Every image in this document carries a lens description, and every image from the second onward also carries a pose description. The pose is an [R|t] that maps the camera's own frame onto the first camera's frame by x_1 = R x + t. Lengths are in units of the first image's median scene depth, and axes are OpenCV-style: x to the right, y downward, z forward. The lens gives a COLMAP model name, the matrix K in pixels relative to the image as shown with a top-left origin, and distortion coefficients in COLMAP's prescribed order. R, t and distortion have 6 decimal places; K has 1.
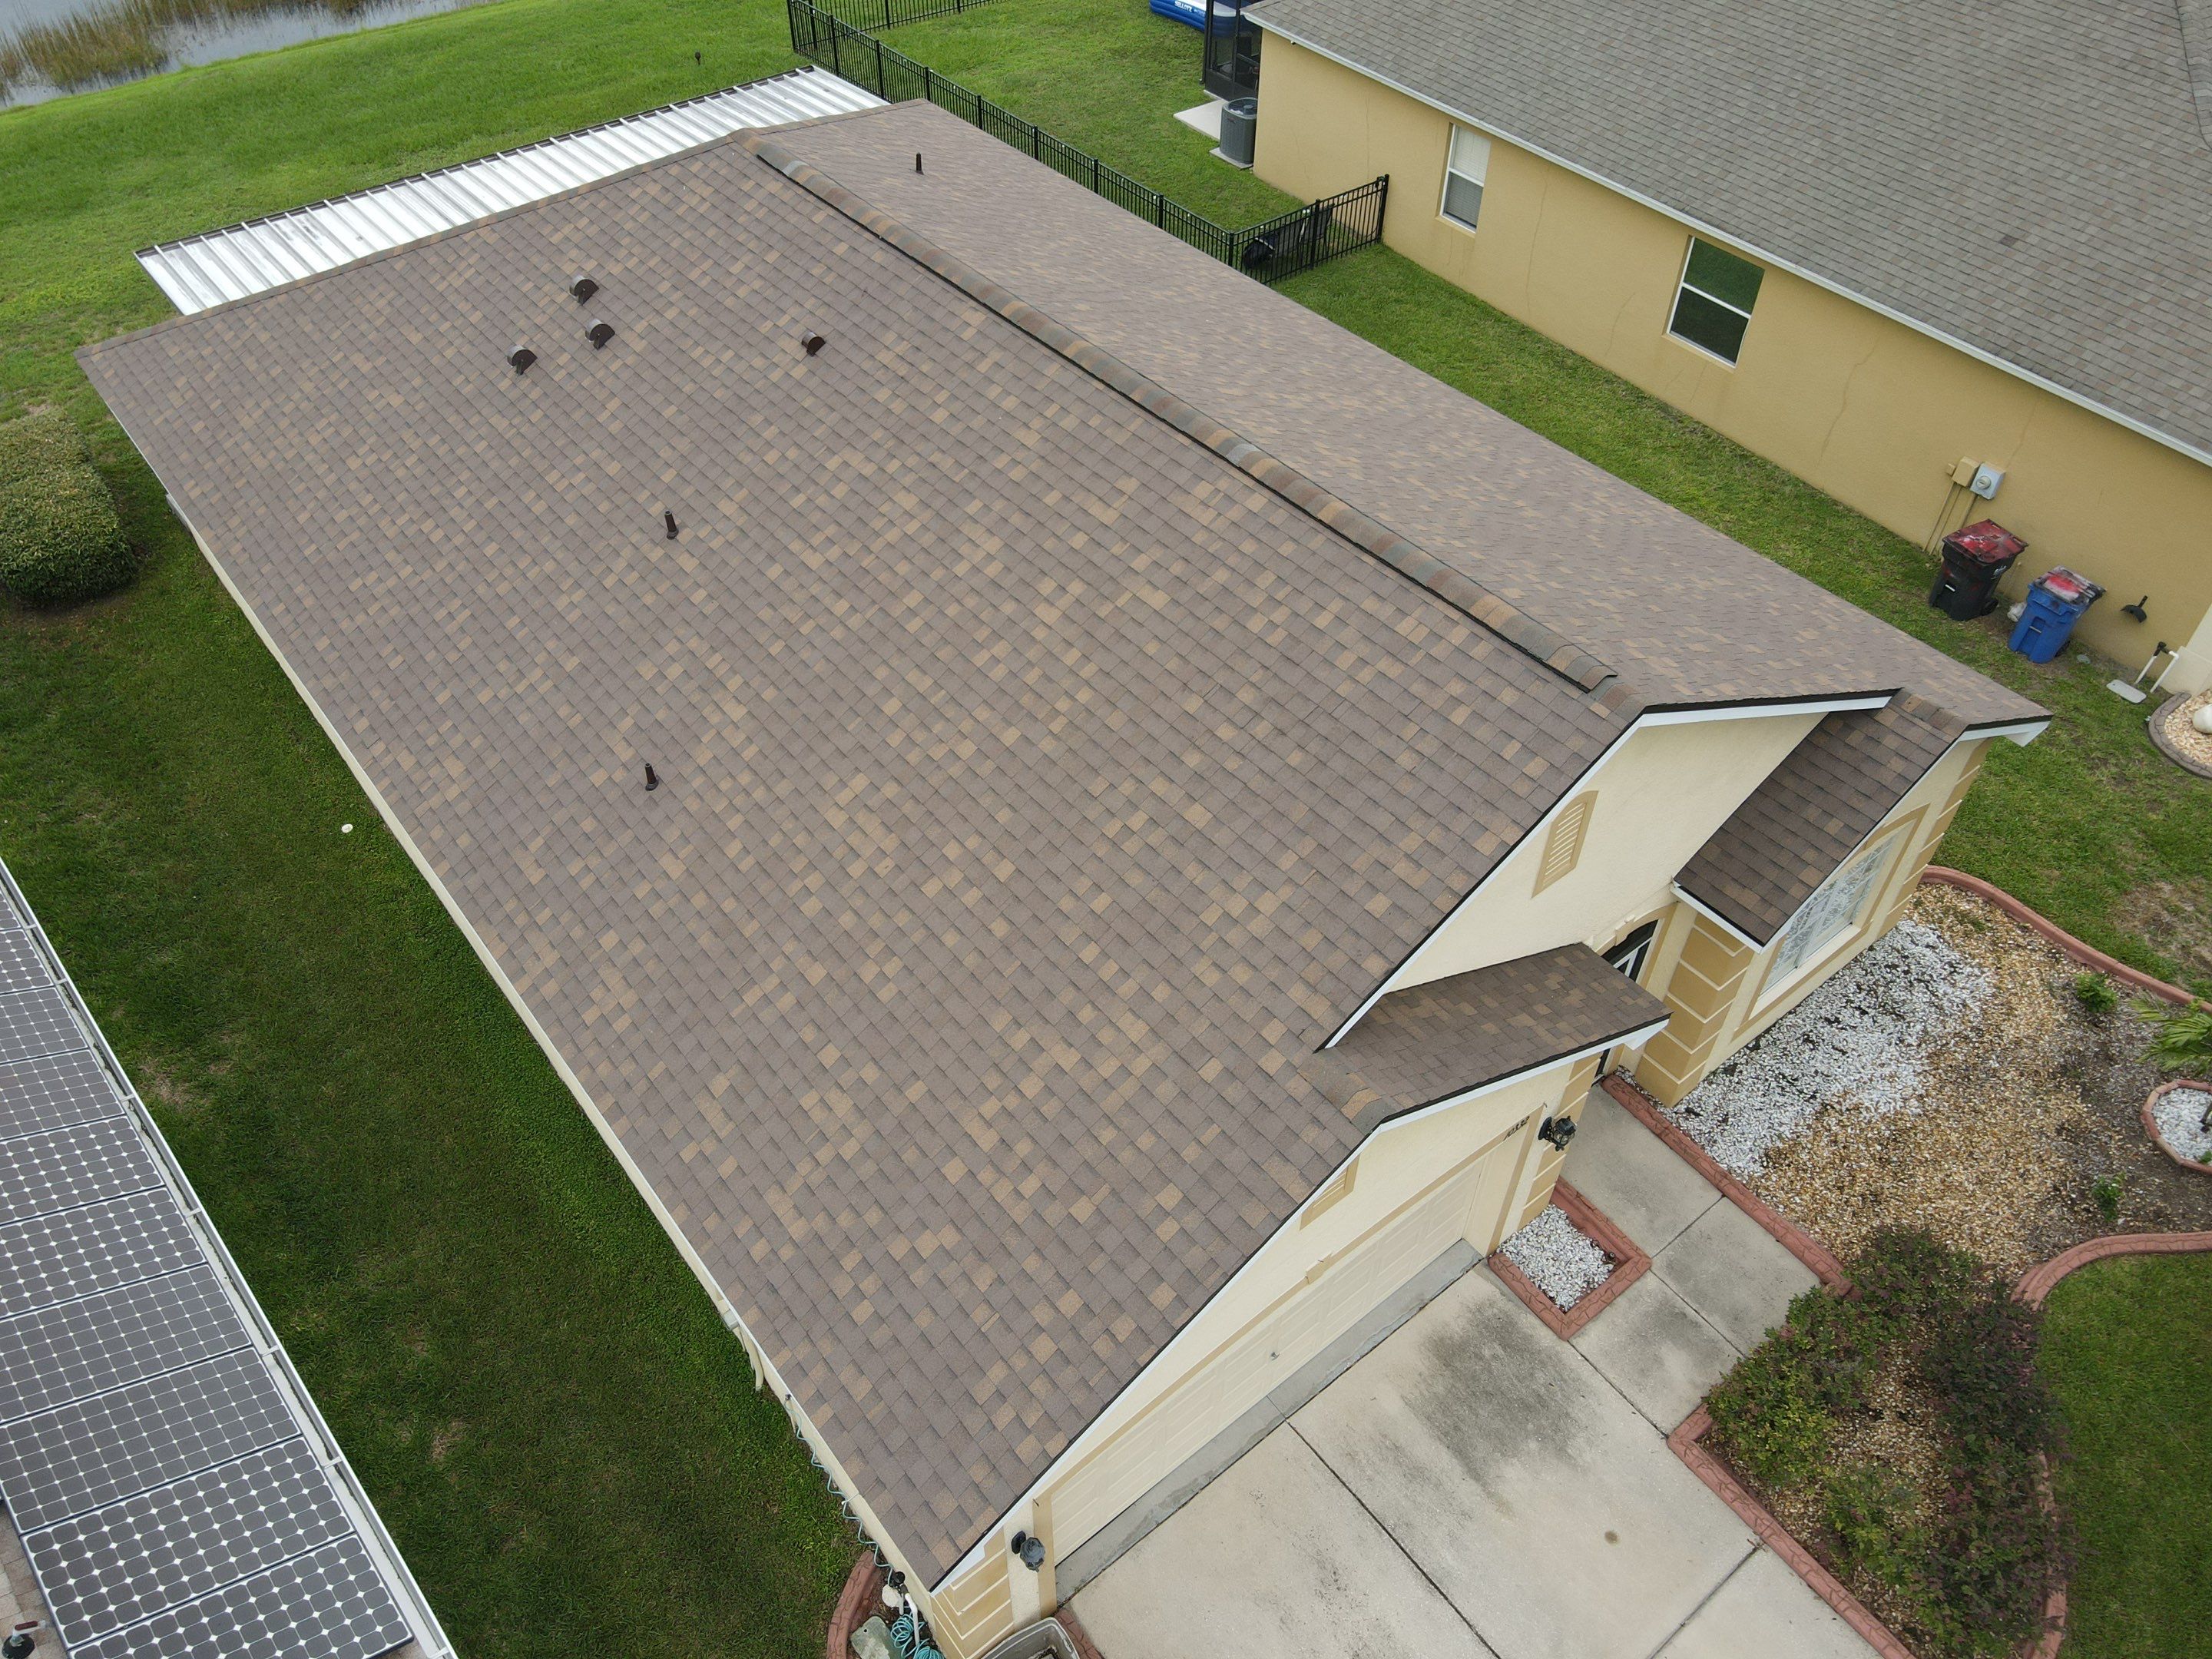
lens RADIAL K [[1611.6, 0, 1066.1], [0, 1611.6, 818.9], [0, 0, 1]] dist [-0.002488, 0.000231]
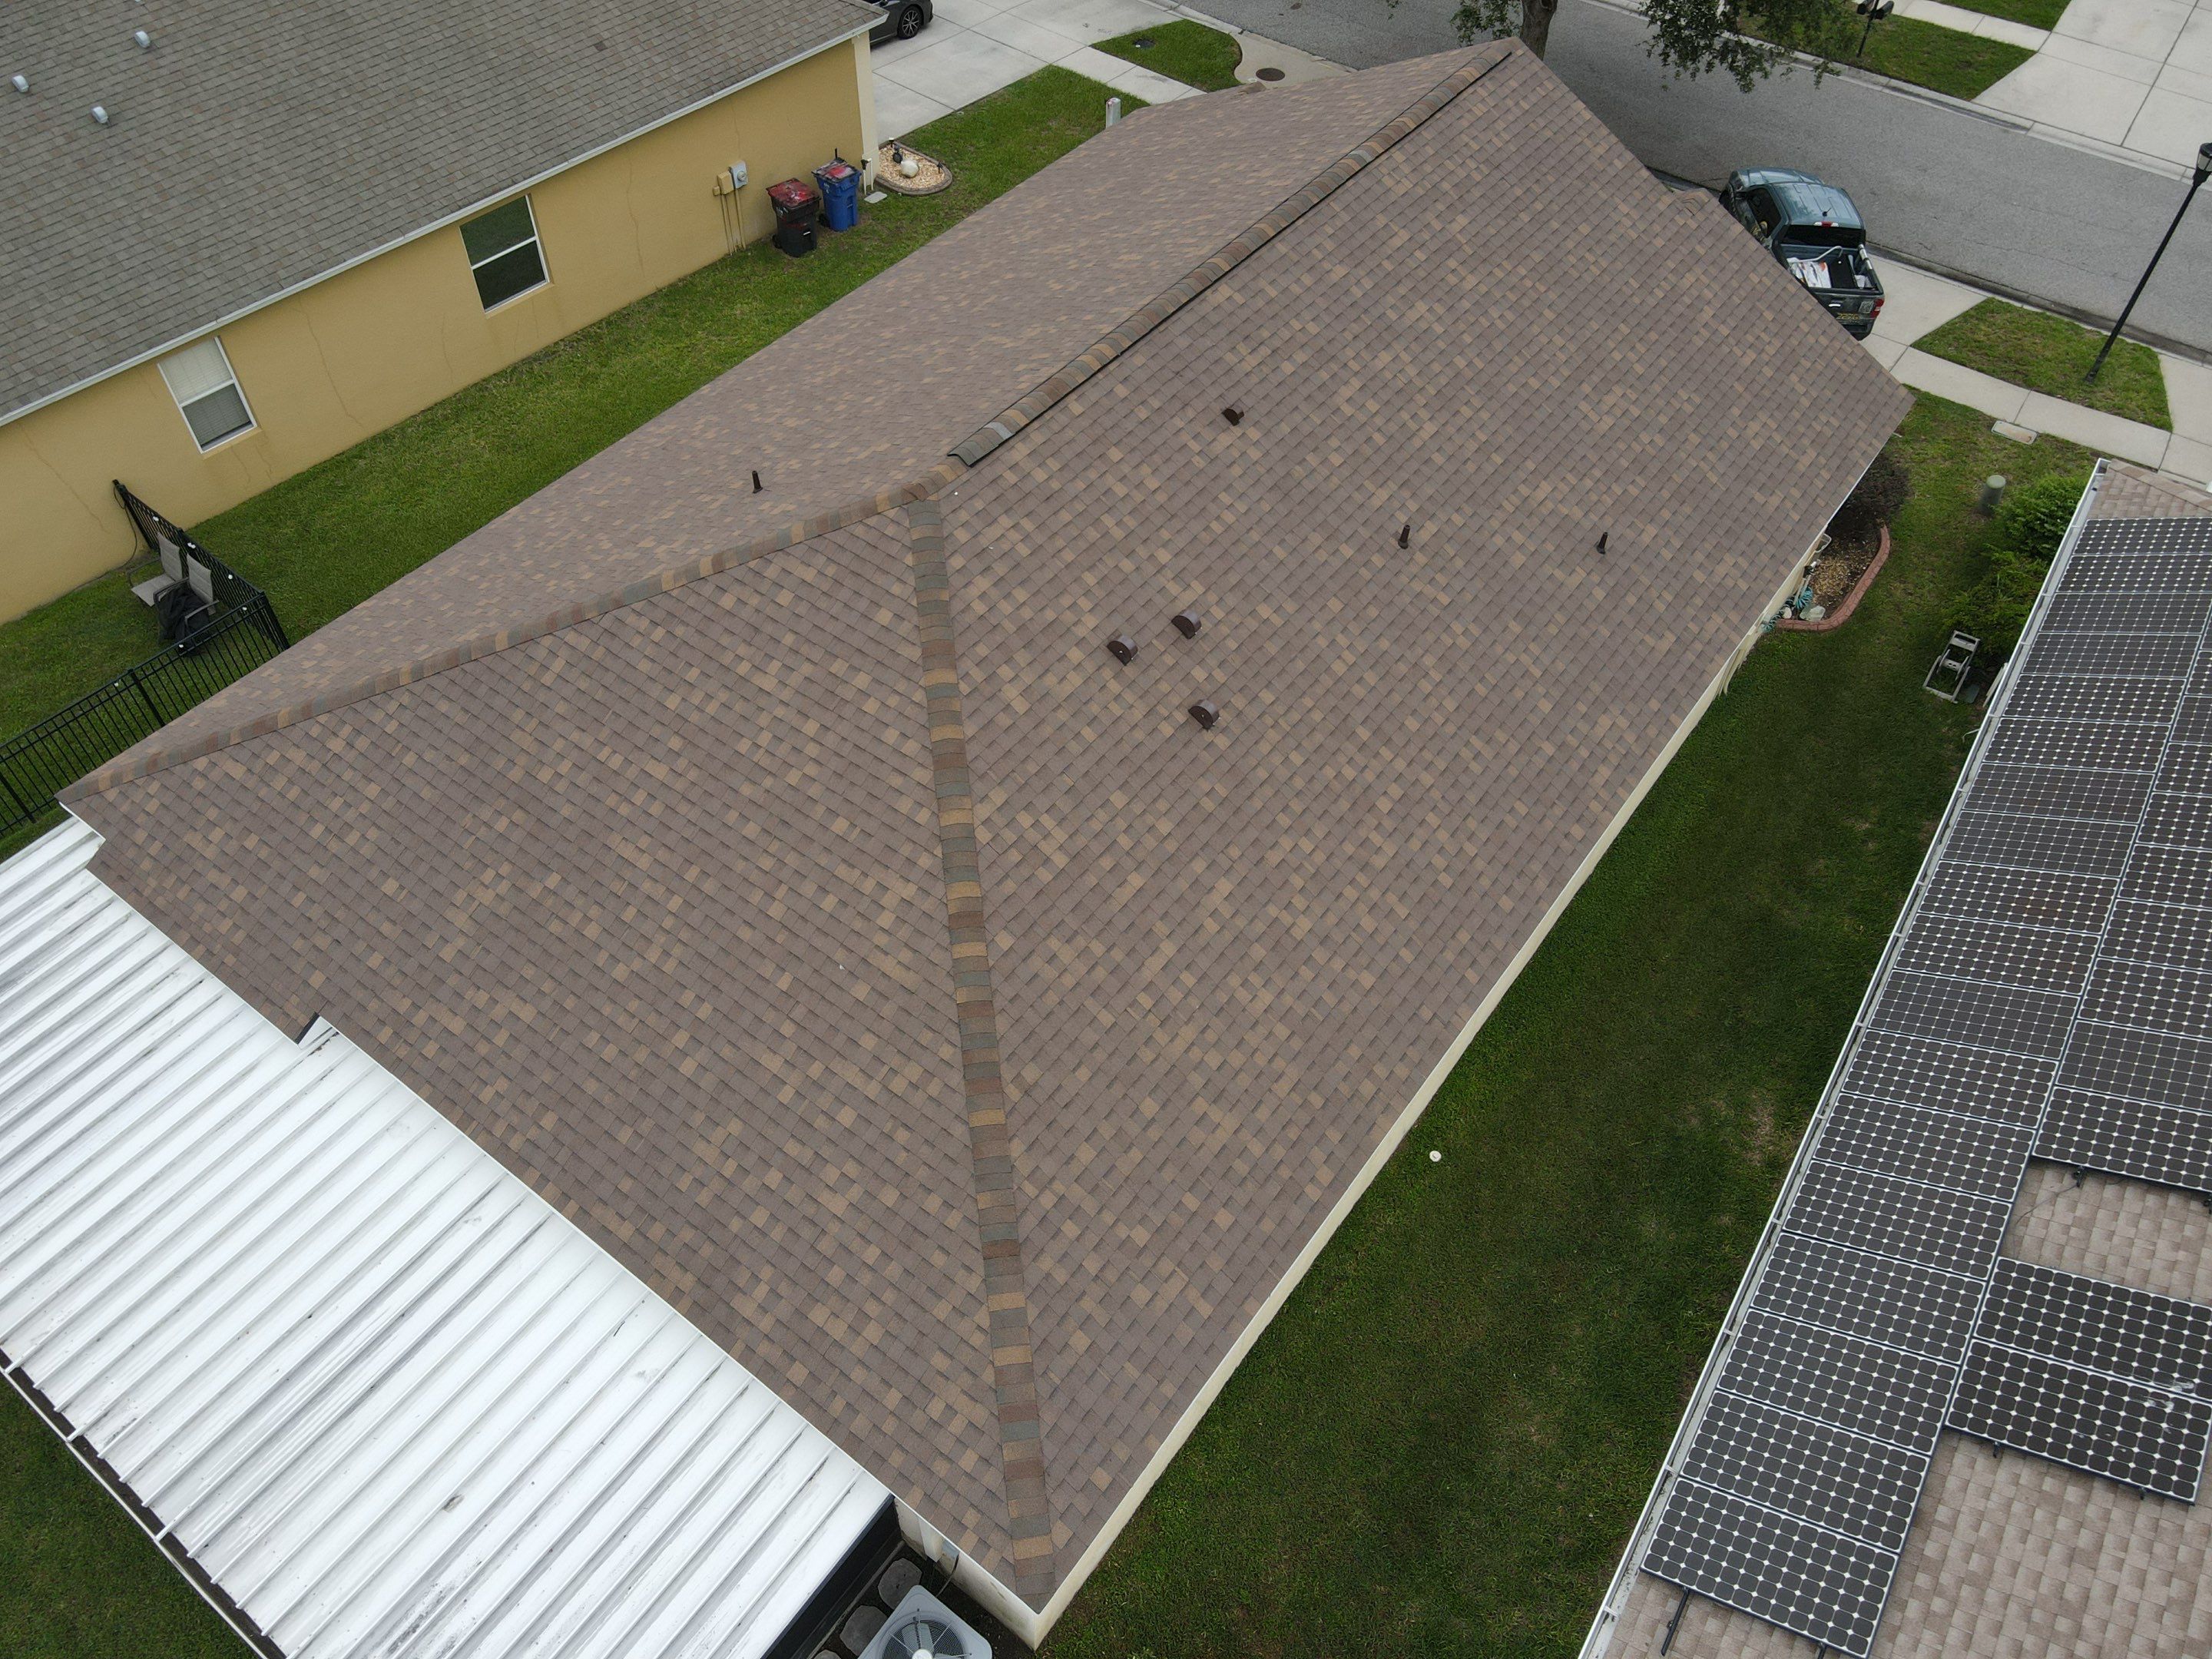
lens RADIAL K [[1628.1, 0, 1077.6], [0, 1628.1, 817.2], [0, 0, 1]] dist [-0.003439, 0.020935]
pose [[-0.258553, -0.729785, 0.632901, -1.048857], [0.676634, 0.330782, 0.657837, -1.021436], [-0.689432, 0.598328, 0.408272, 0.789367]]
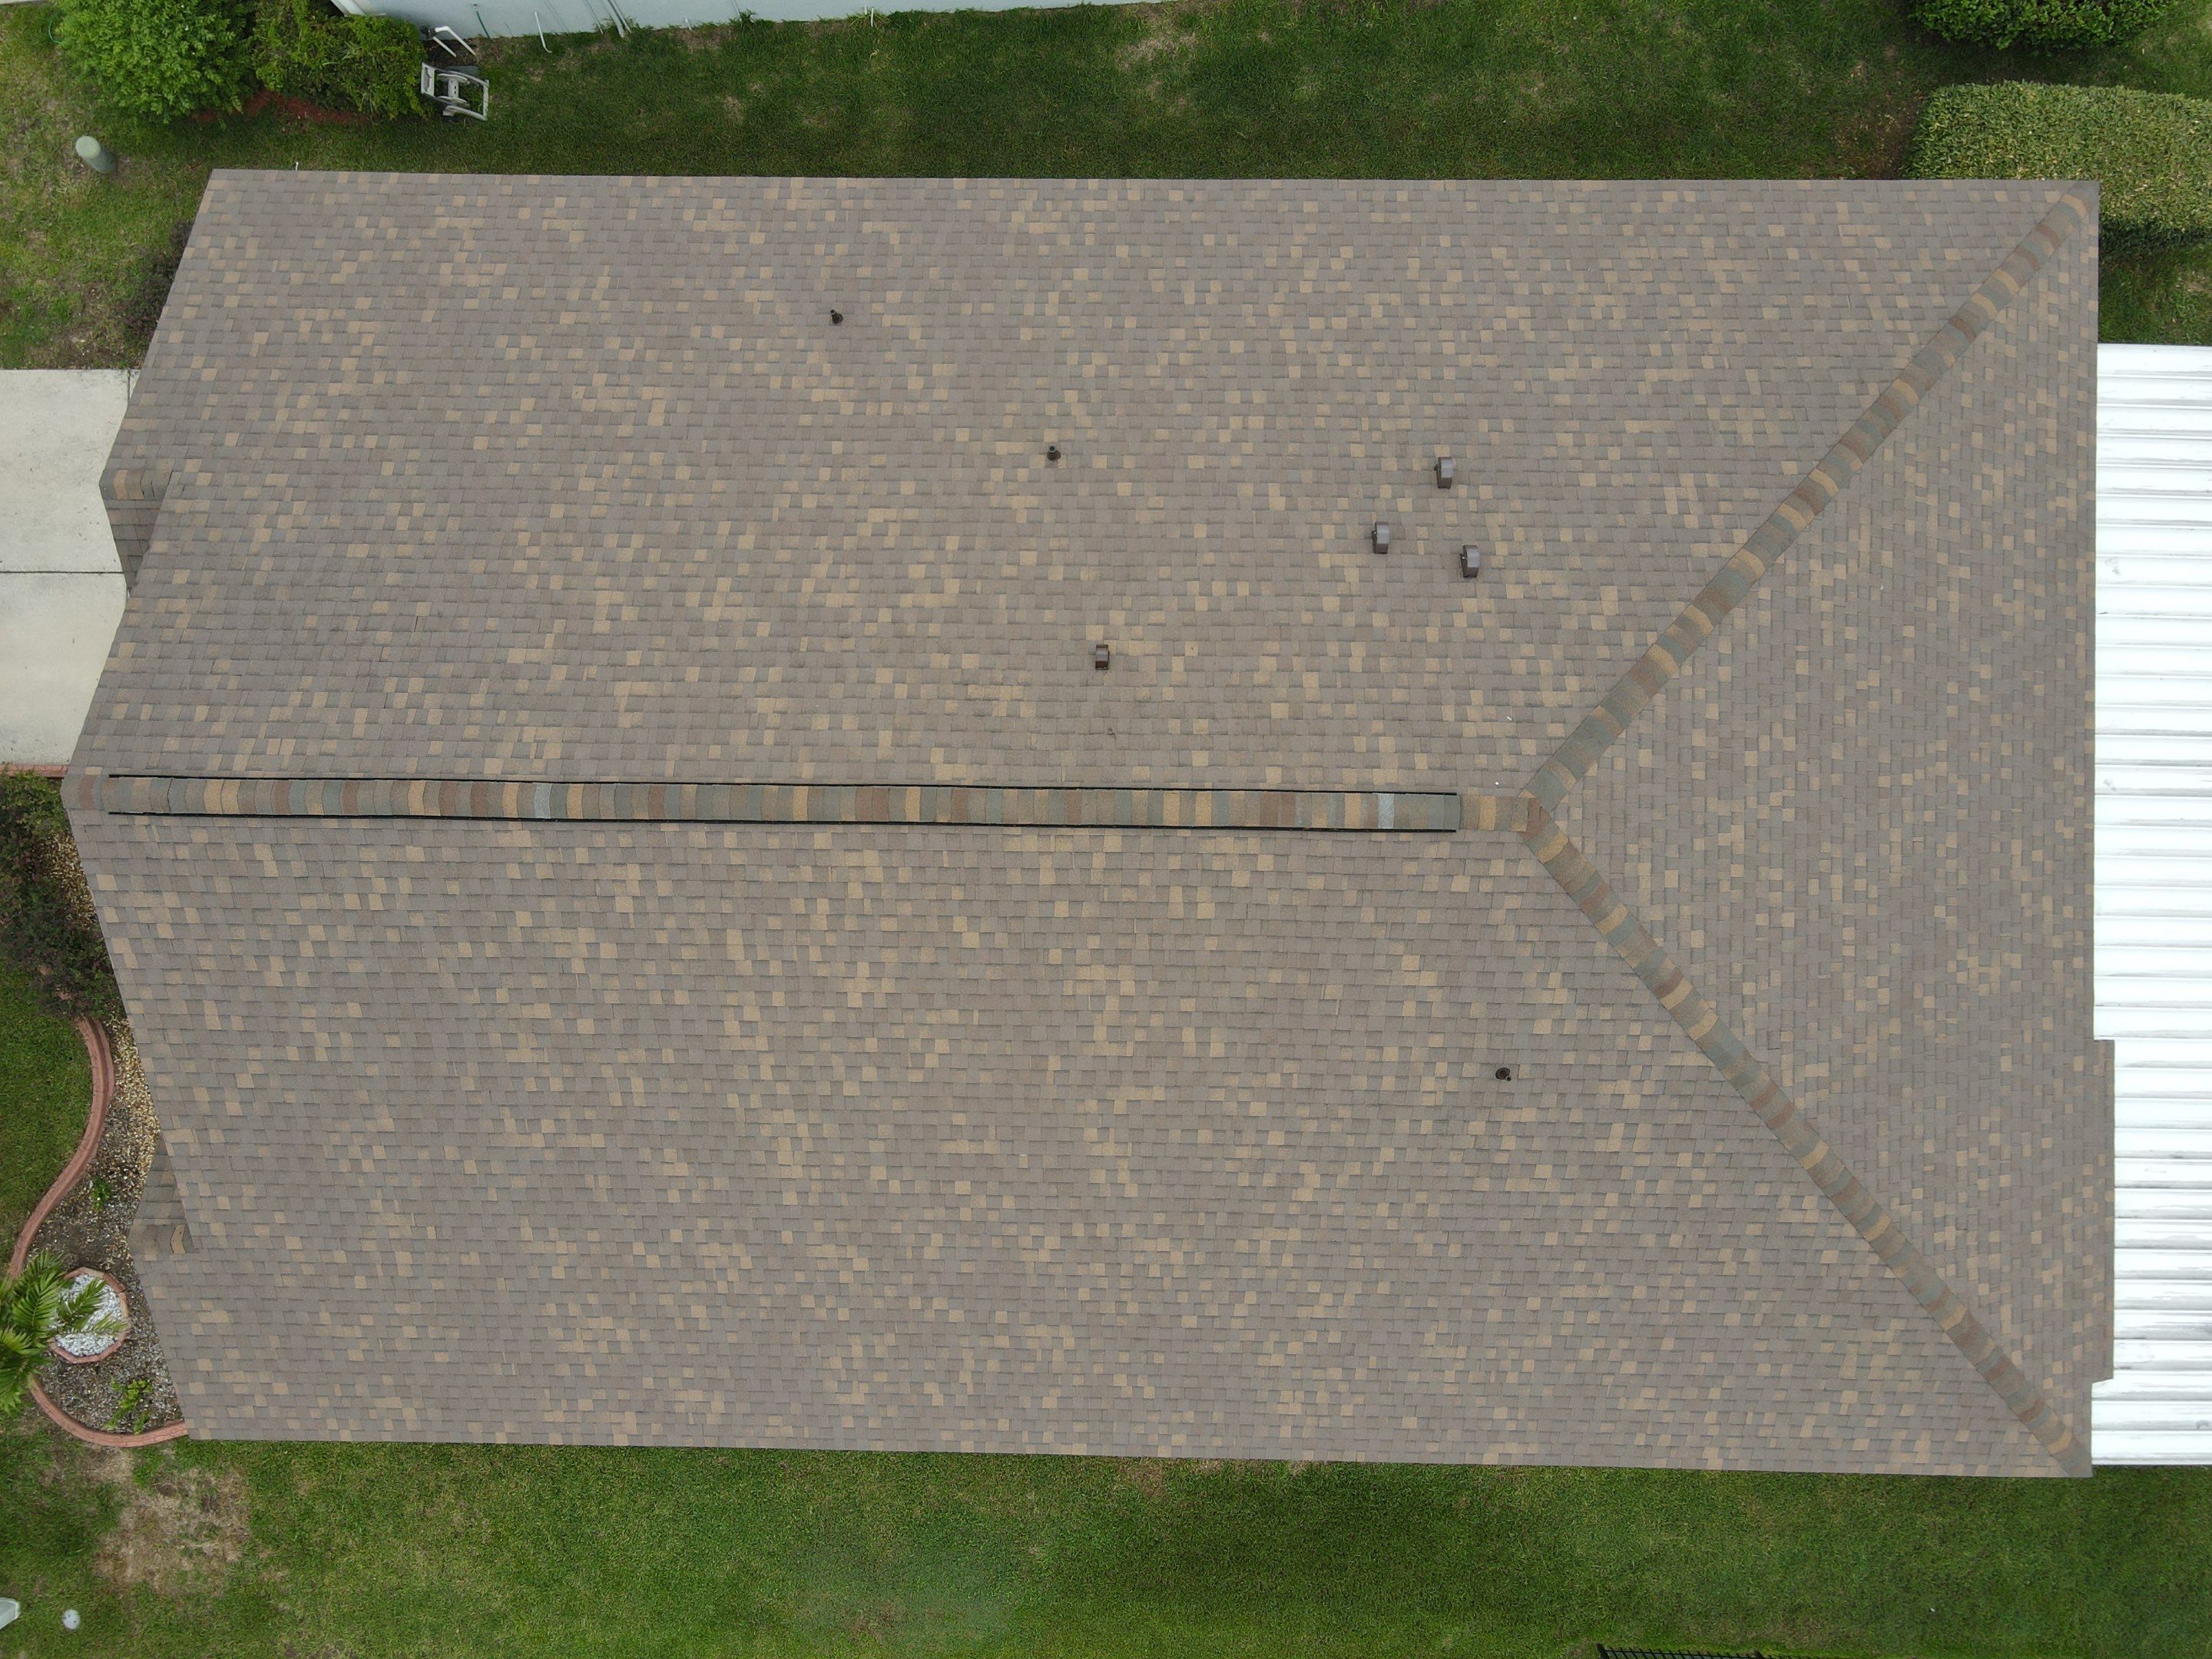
lens RADIAL K [[1628.1, 0, 1077.6], [0, 1628.1, 817.2], [0, 0, 1]] dist [-0.003439, 0.020935]
pose [[-0.621403, 0.783321, 0.016348, -0.094150], [-0.534312, -0.438942, 0.722386, -0.990033], [0.573036, 0.440157, 0.691297, 0.408525]]
